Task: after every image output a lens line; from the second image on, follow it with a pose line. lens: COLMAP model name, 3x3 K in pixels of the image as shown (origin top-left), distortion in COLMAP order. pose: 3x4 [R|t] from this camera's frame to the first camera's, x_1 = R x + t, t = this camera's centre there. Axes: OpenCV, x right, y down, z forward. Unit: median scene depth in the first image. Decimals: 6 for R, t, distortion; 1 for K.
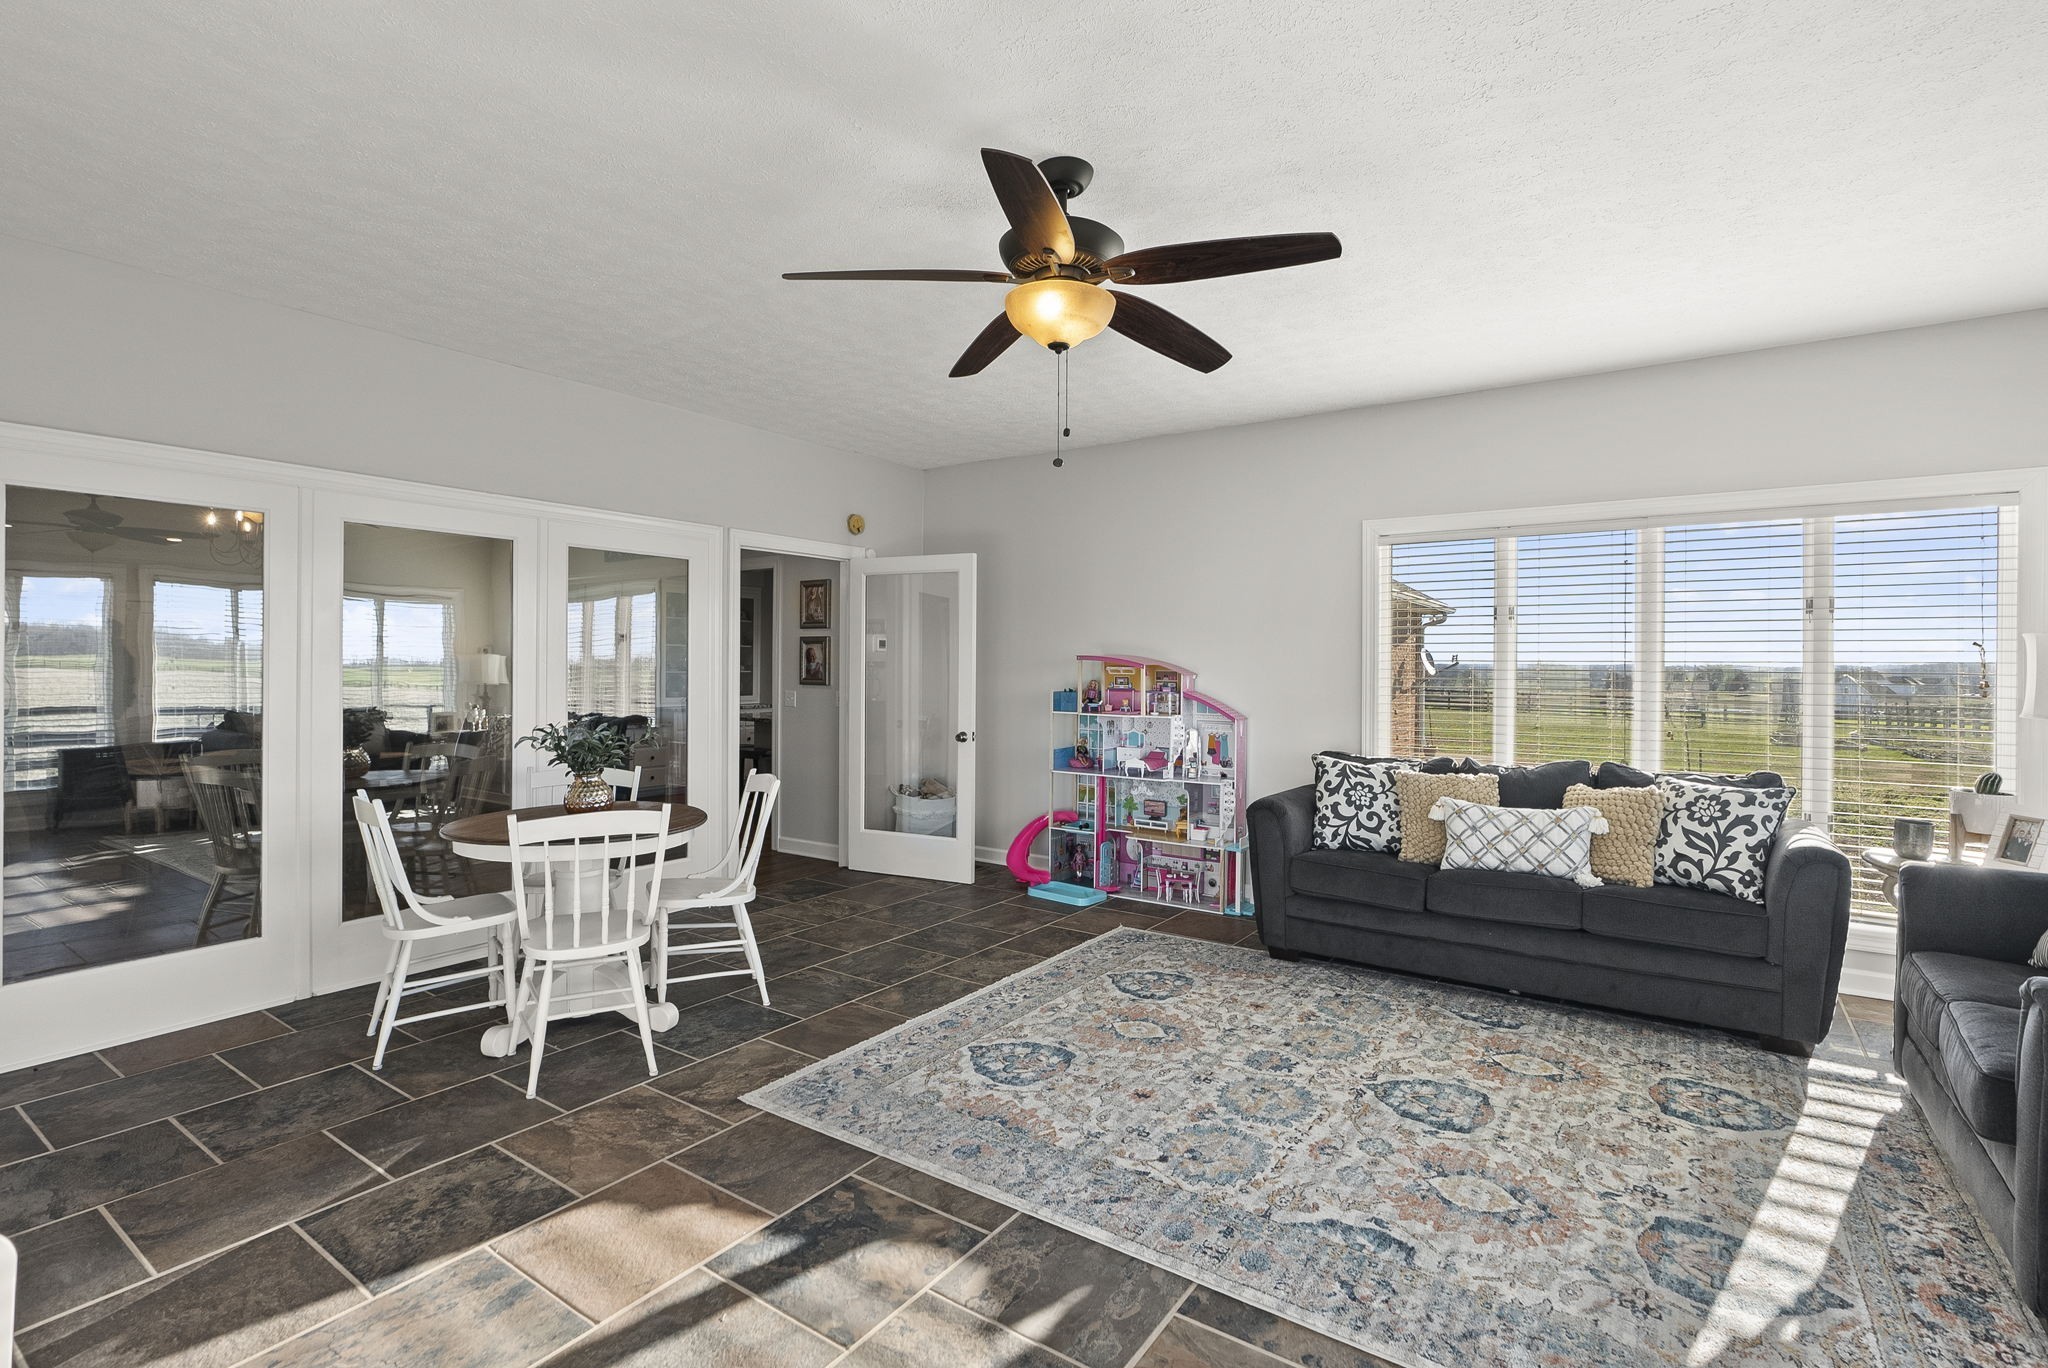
lens RADIAL K [[955.8, 0, 1026.8], [0, 955.8, 686.5], [0, 0, 1]] dist [-0.001534, 0.000149]
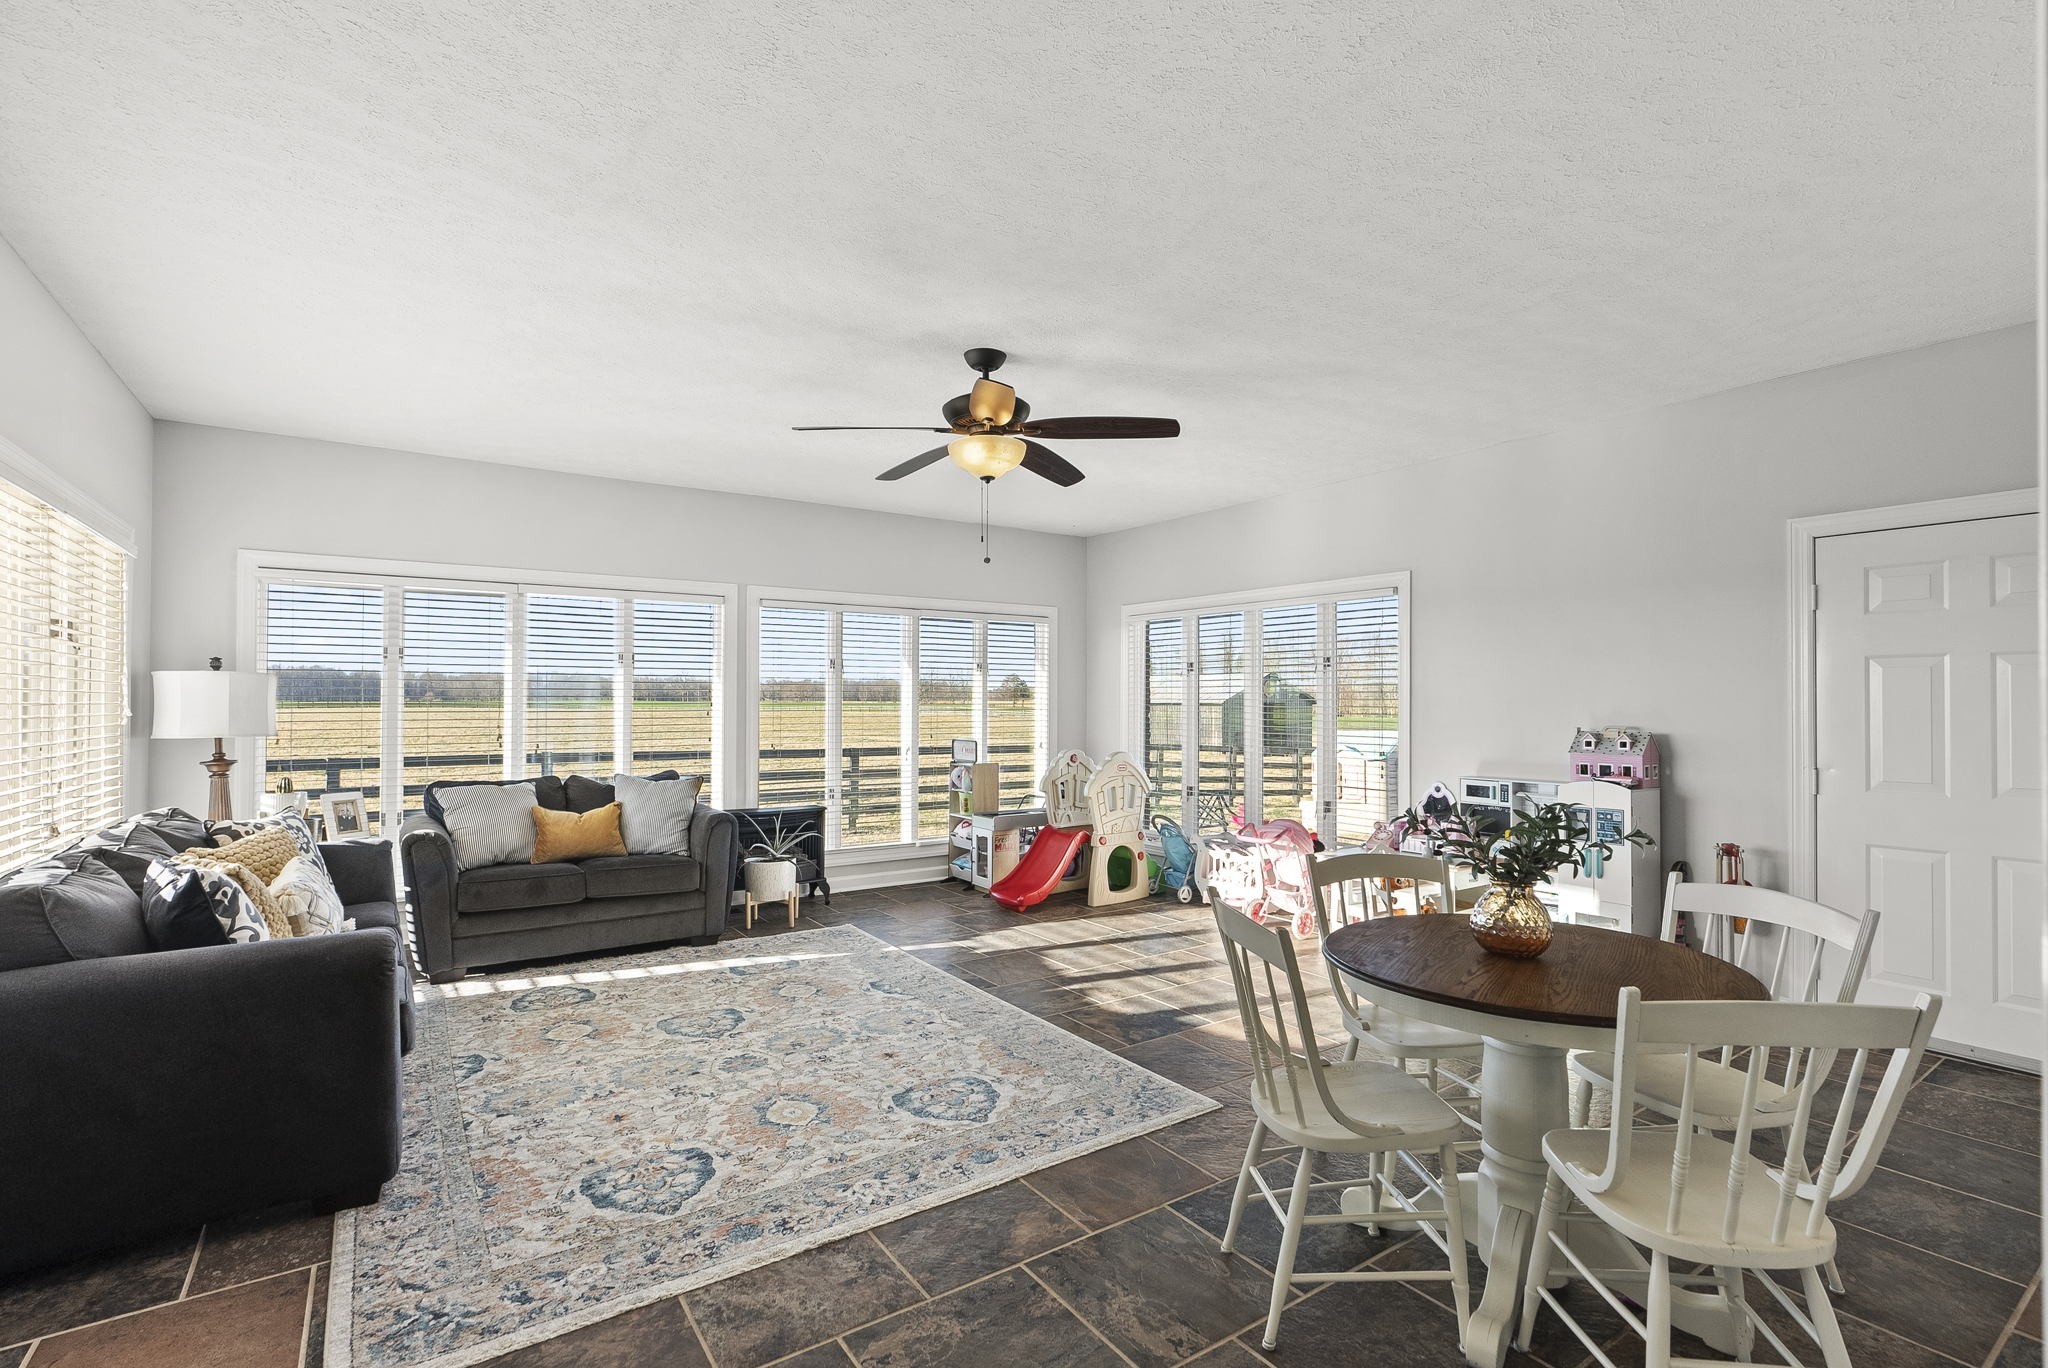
lens RADIAL K [[955.8, 0, 1026.8], [0, 955.8, 686.5], [0, 0, 1]] dist [-0.001534, 0.000149]
pose [[-0.937488, -0.001960, 0.348012, -0.437189], [-0.000400, 0.999990, 0.004554, -0.044824], [-0.348017, 0.004130, -0.937479, 1.941766]]
